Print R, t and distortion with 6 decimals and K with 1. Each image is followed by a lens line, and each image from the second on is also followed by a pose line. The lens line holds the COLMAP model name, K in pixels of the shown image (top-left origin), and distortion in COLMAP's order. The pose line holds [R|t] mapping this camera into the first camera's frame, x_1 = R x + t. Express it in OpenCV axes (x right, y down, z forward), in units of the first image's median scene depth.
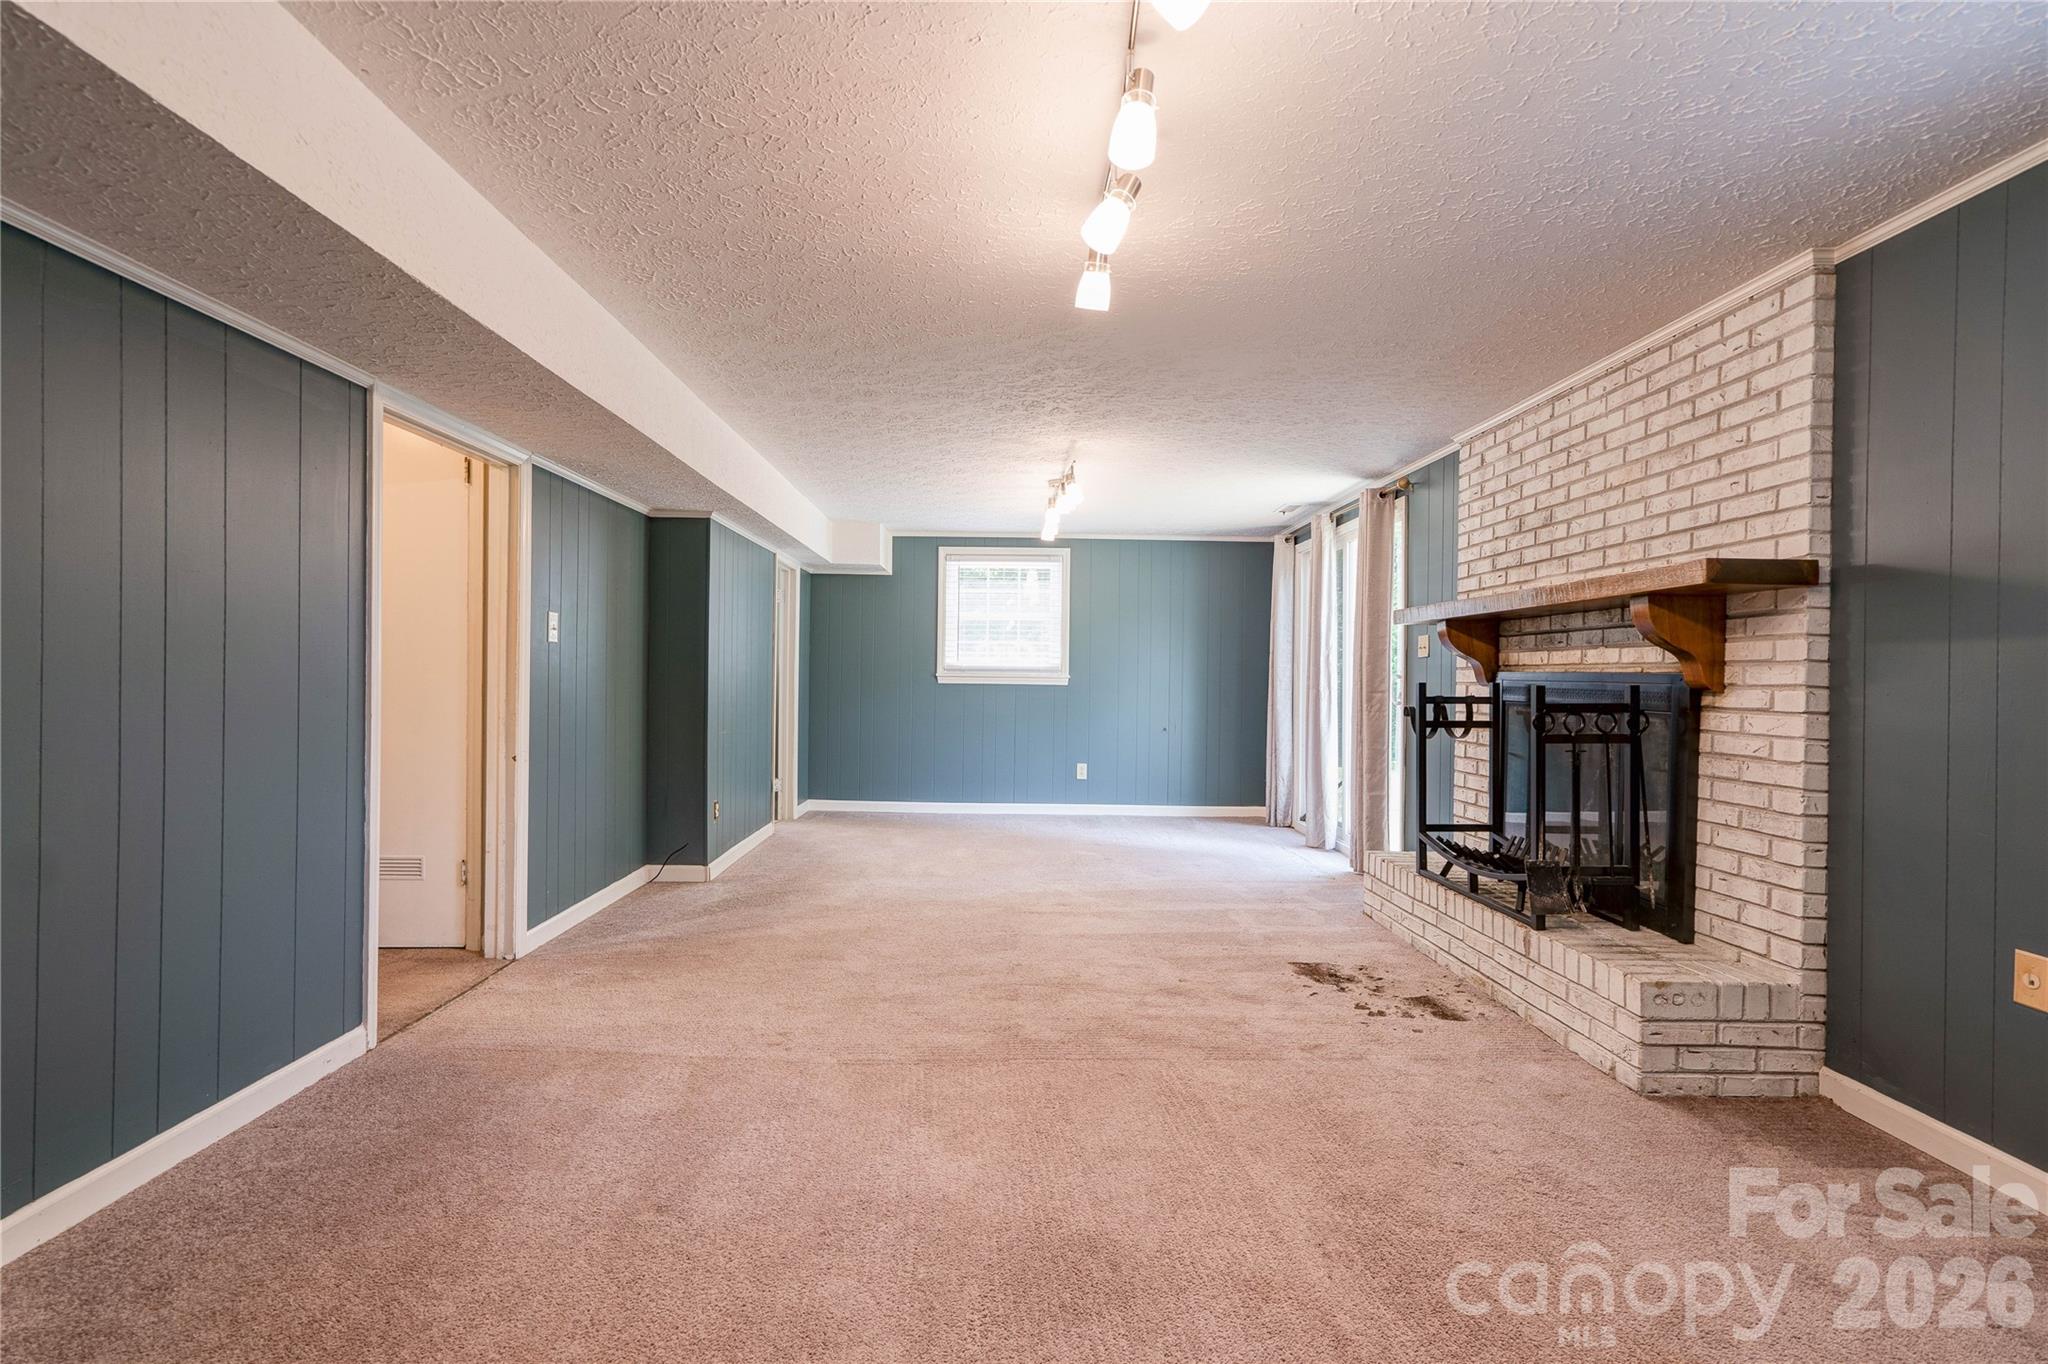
lens RADIAL K [[939.0, 0, 1023.8], [0, 939.0, 679.8], [0, 0, 1]] dist [-0.001832, 0.007844]
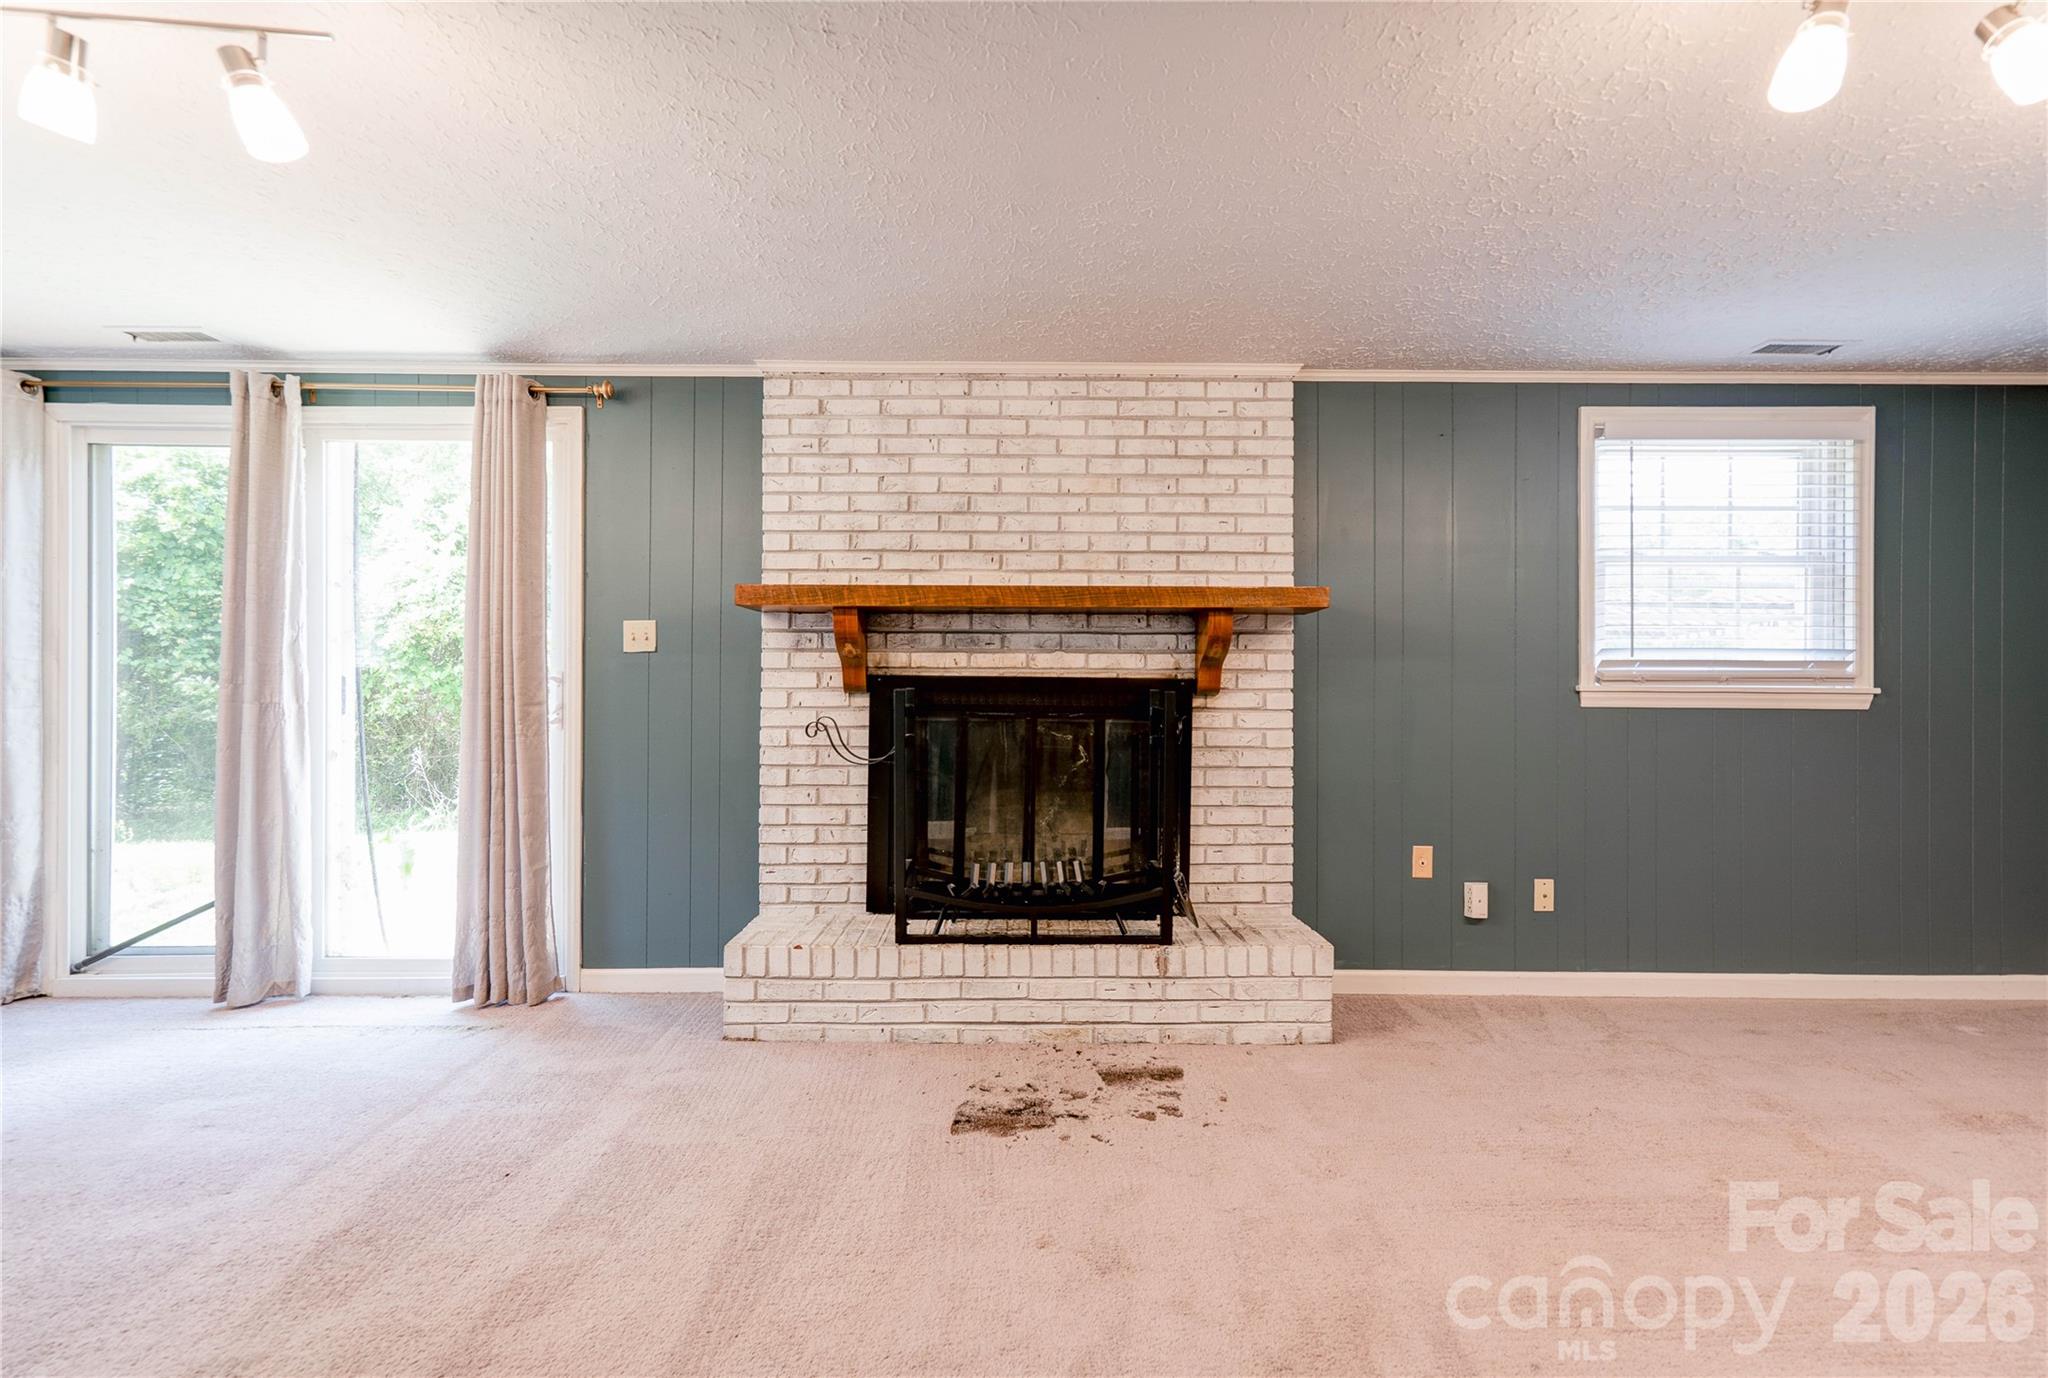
lens RADIAL K [[939.0, 0, 1025.8], [0, 939.0, 681.8], [0, 0, 1]] dist [-0.001832, 0.007844]
pose [[0.013690, -0.006166, 0.999887, -0.420461], [-0.000816, 0.999981, 0.006177, -0.009912], [-0.999906, -0.000900, 0.013685, 1.133304]]
